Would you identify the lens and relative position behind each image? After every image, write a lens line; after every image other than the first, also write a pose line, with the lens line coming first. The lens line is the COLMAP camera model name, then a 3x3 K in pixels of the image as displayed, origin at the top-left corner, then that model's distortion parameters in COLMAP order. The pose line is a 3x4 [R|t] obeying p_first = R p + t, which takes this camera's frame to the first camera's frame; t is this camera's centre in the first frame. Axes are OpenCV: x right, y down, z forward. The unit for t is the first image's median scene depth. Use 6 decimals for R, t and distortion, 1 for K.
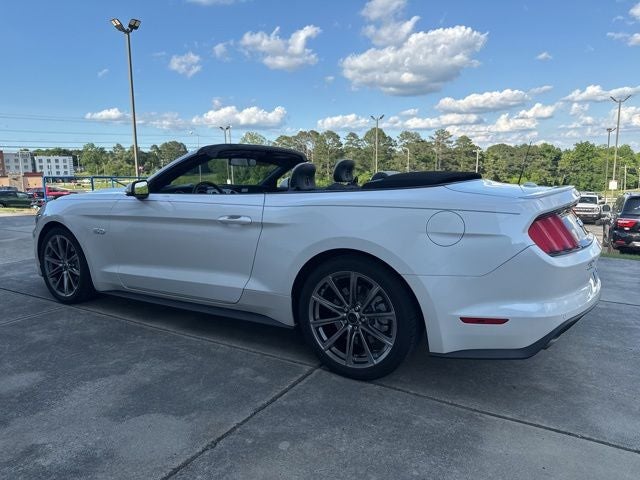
lens RADIAL K [[449.7, 0, 320.0], [0, 449.7, 240.0], [0, 0, 1]] dist [0.044111, -0.079399]
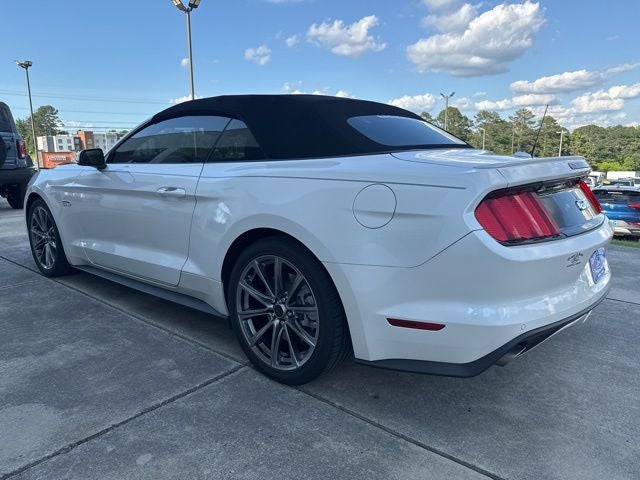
lens RADIAL K [[454.6, 0, 320.0], [0, 454.6, 240.0], [0, 0, 1]] dist [-0.004852, -0.002771]
pose [[0.988284, 0.036705, -0.148147, 0.266070], [-0.030979, 0.998688, 0.040776, 0.004055], [0.149449, -0.035709, 0.988124, 0.176705]]
